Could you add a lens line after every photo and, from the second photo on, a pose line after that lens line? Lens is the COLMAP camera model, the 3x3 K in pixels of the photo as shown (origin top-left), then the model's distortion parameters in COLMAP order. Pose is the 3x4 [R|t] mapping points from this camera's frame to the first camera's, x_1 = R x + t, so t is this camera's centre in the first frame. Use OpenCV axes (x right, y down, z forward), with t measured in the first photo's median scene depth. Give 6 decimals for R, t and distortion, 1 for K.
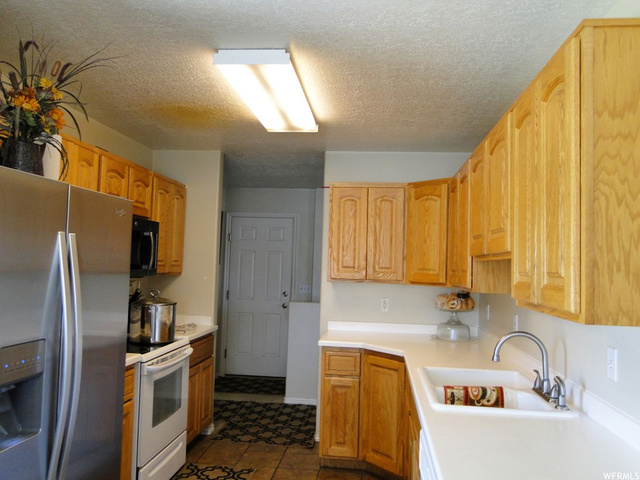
lens RADIAL K [[528.4, 0, 321.4], [0, 528.4, 237.6], [0, 0, 1]] dist [0.011372, 0.000056]
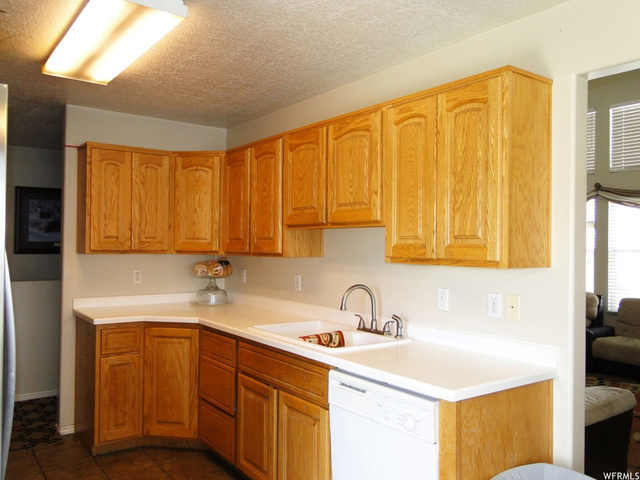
lens RADIAL K [[528.4, 0, 321.4], [0, 528.4, 237.6], [0, 0, 1]] dist [0.011372, 0.000056]
pose [[0.739230, -0.012852, 0.673331, -0.324242], [-0.023692, 0.998703, 0.045074, 0.006796], [-0.673037, -0.049272, 0.737966, 0.082777]]
